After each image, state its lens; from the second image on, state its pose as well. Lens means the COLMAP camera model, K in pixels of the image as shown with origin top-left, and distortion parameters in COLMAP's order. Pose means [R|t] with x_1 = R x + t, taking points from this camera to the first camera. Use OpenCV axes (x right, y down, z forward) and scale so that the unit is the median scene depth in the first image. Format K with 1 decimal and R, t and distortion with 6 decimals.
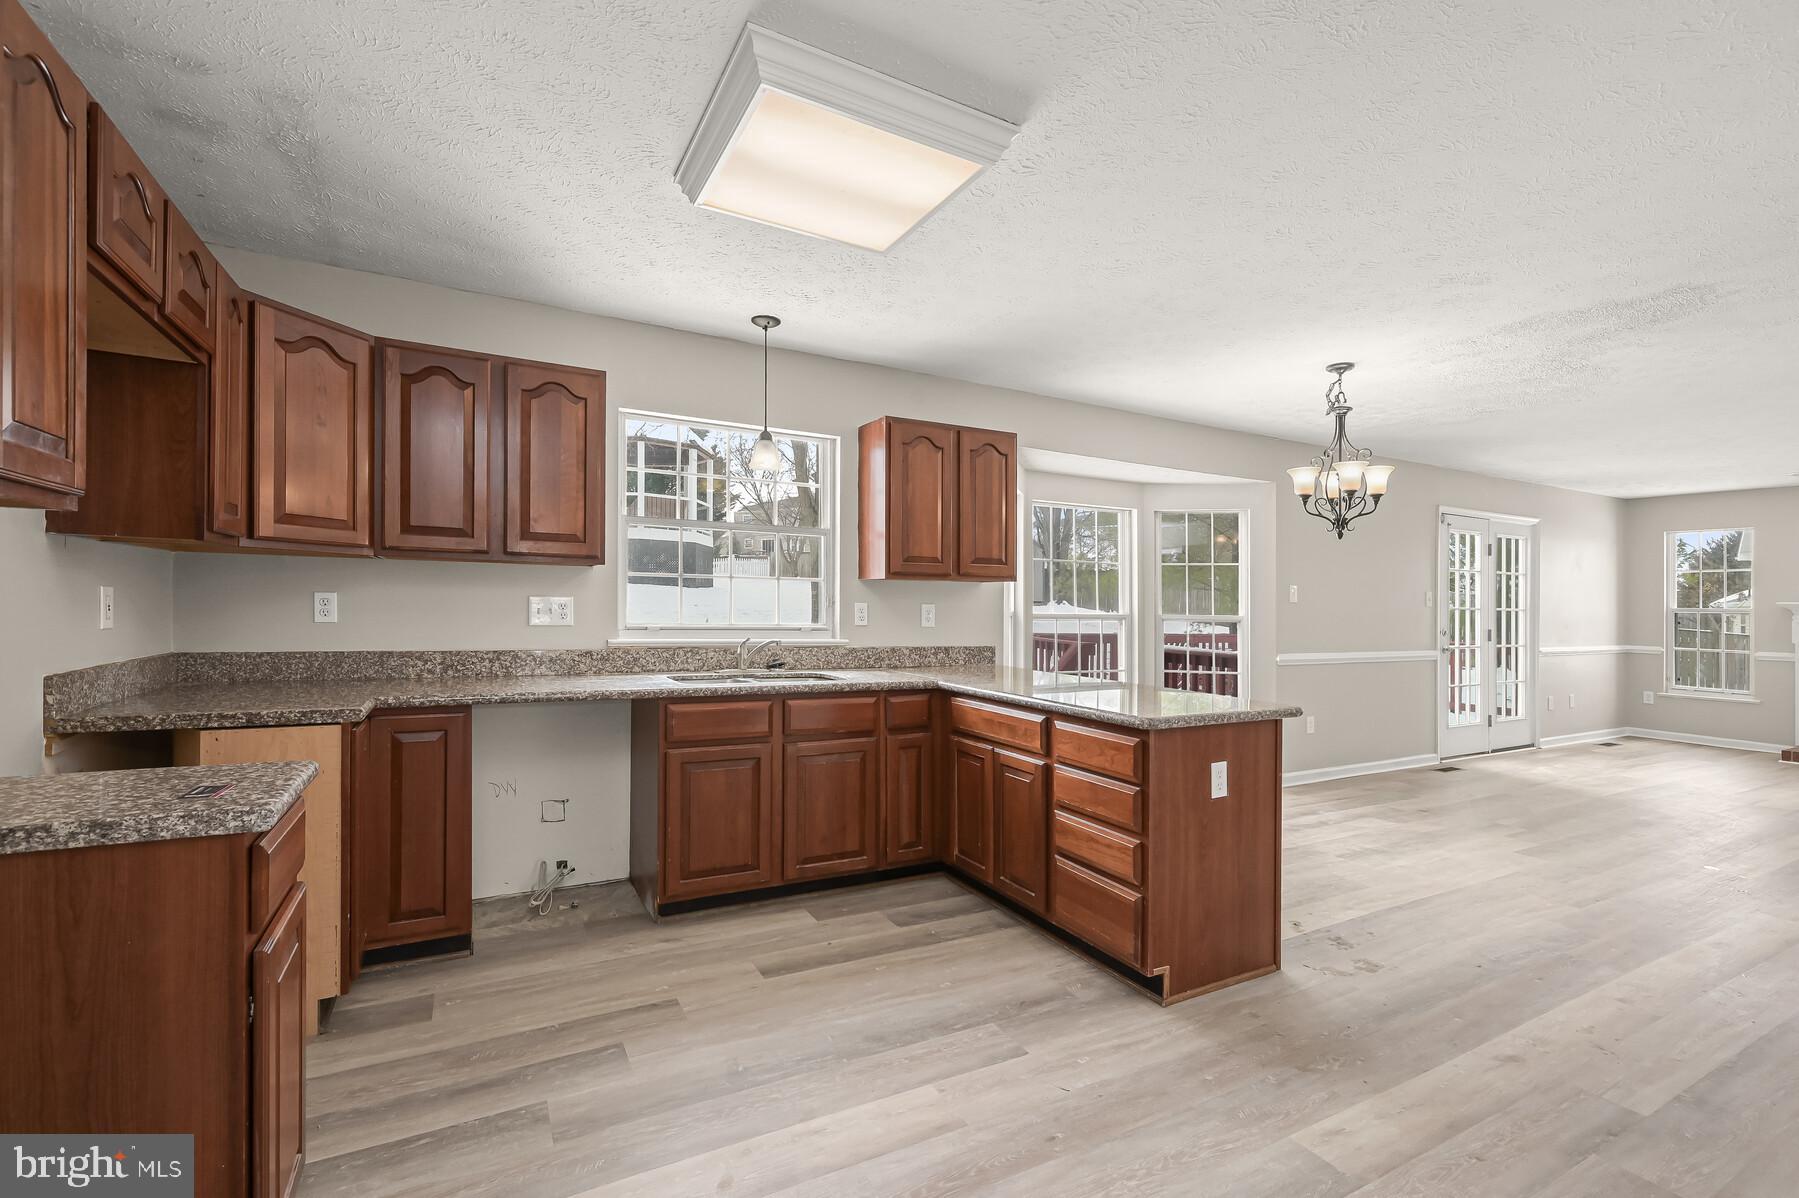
lens RADIAL K [[792.8, 0, 902.8], [0, 792.8, 605.5], [0, 0, 1]] dist [-0.003380, 0.001228]
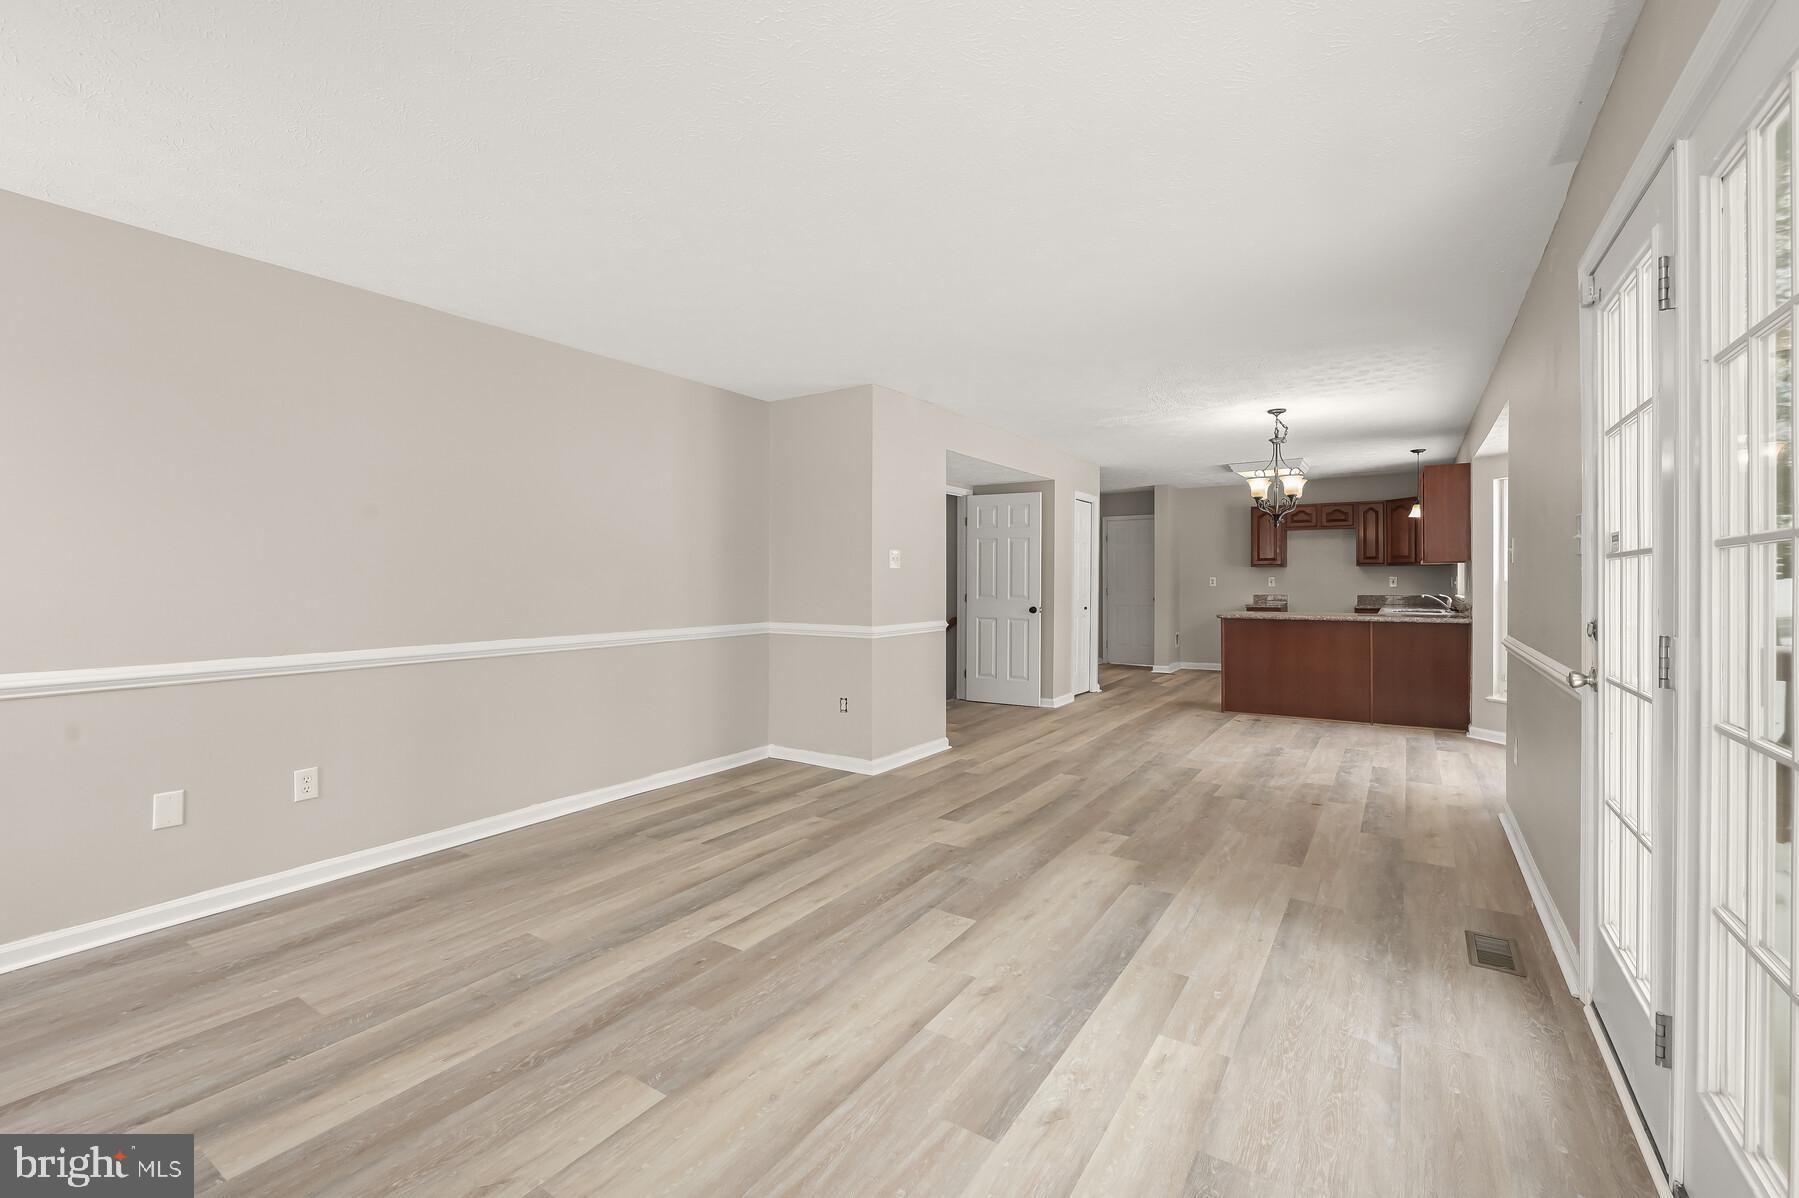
lens RADIAL K [[779.3, 0, 904.8], [0, 779.3, 588.7], [0, 0, 1]] dist [-0.000950, 0.000164]
pose [[-0.879619, -0.008215, -0.475608, 2.675124], [-0.011115, 0.999933, 0.003285, 0.044801], [0.475549, 0.008176, -0.879651, 2.824210]]
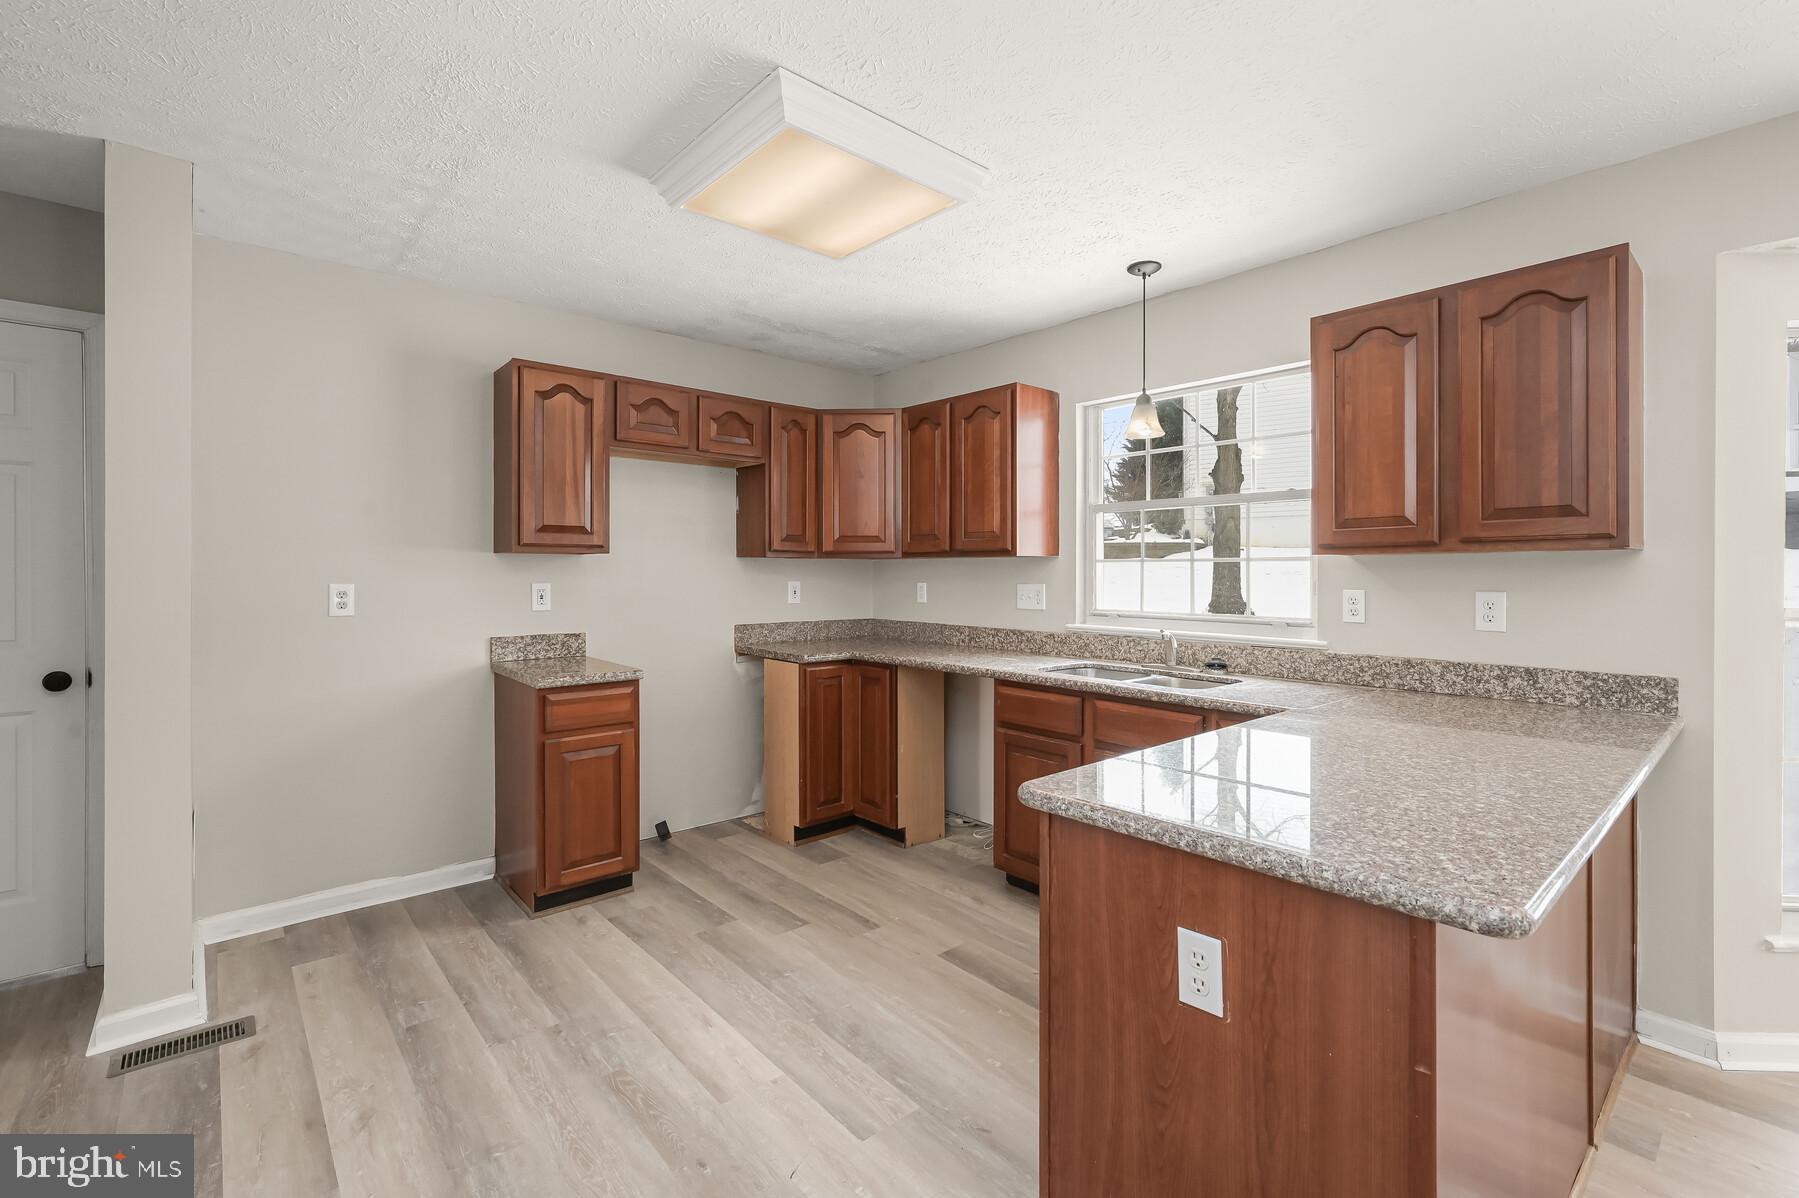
lens RADIAL K [[792.8, 0, 906.5], [0, 792.8, 585.4], [0, 0, 1]] dist [-0.003380, 0.001228]
pose [[0.223810, -0.002490, -0.974630, 0.786479], [-0.000276, 0.999997, -0.002619, -0.007705], [0.974633, 0.000855, 0.223809, 0.695864]]
